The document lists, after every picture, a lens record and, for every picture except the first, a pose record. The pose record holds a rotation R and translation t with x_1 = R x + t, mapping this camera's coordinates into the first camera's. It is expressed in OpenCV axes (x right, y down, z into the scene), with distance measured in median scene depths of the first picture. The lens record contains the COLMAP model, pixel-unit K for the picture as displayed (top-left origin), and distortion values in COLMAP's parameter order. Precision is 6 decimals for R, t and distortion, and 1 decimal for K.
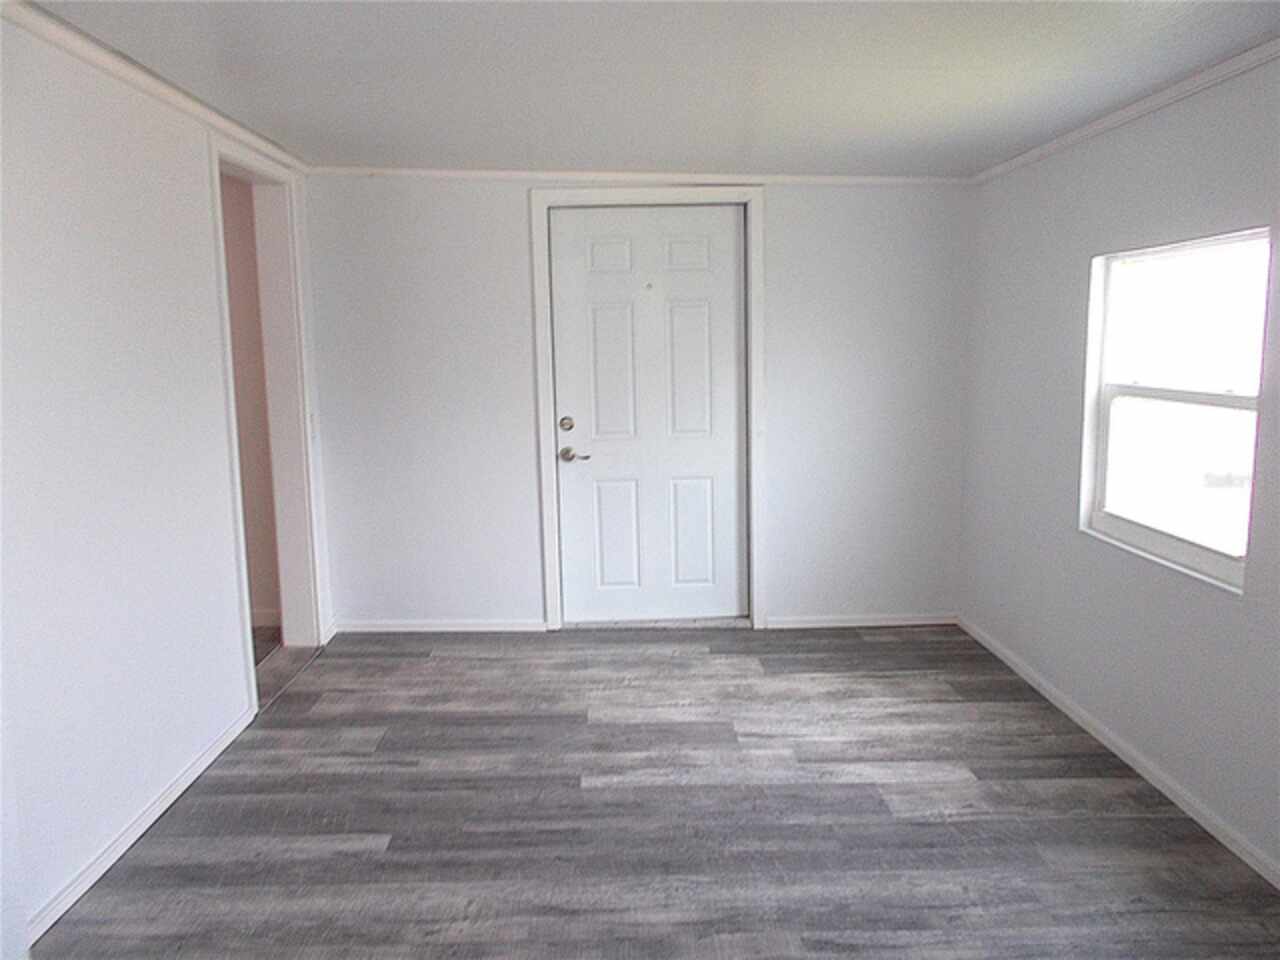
lens RADIAL K [[989.3, 0, 620.9], [0, 989.3, 477.5], [0, 0, 1]] dist [0.026229, 0.000157]
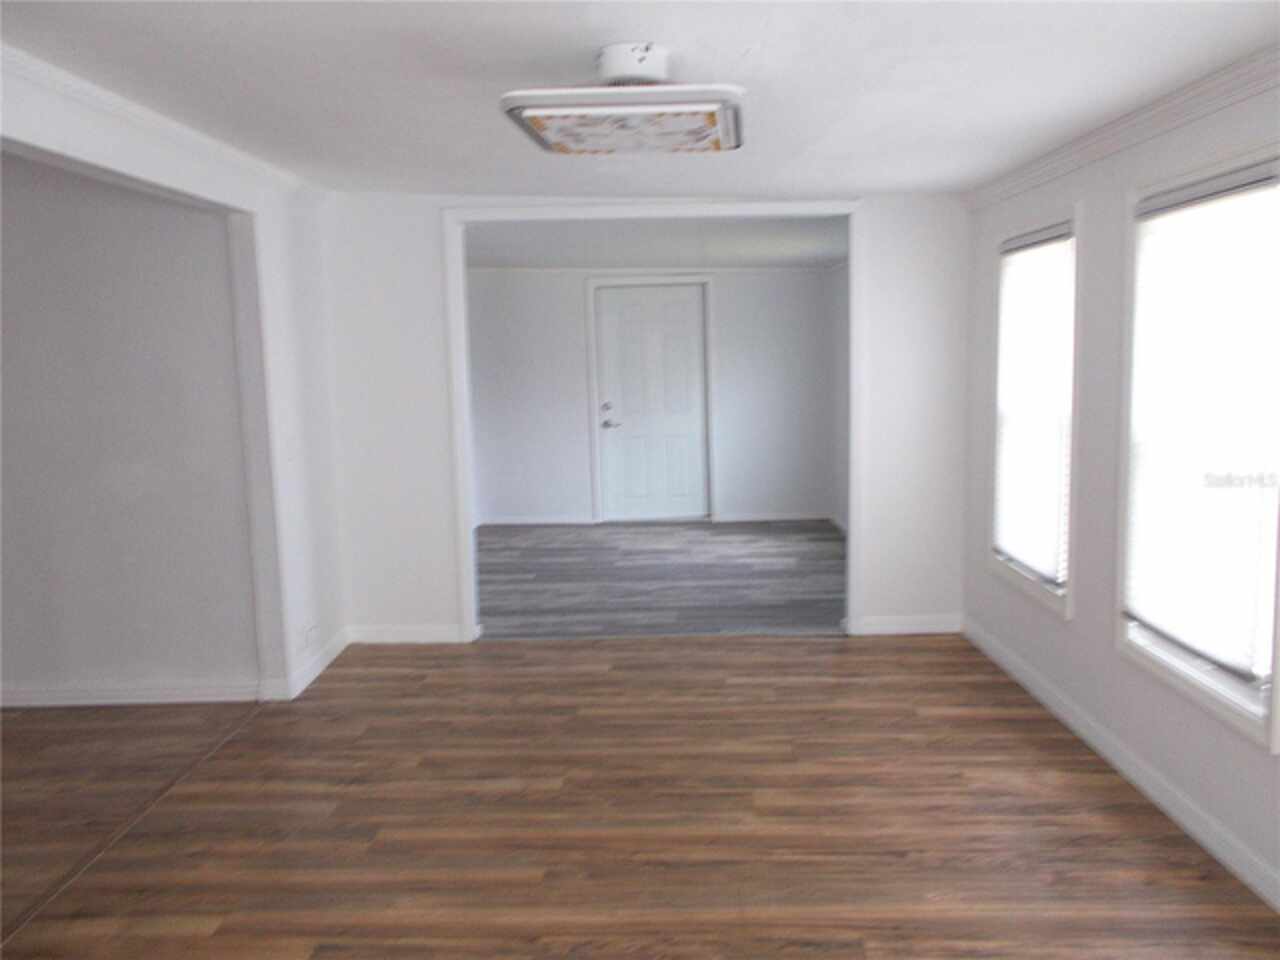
lens RADIAL K [[995.1, 0, 638.8], [0, 995.1, 474.6], [0, 0, 1]] dist [0.016770, -0.003863]
pose [[0.999950, -0.005156, -0.008618, 0.020898], [0.005115, 0.999975, -0.004825, 0.086642], [0.008643, 0.004781, 0.999951, -0.872445]]
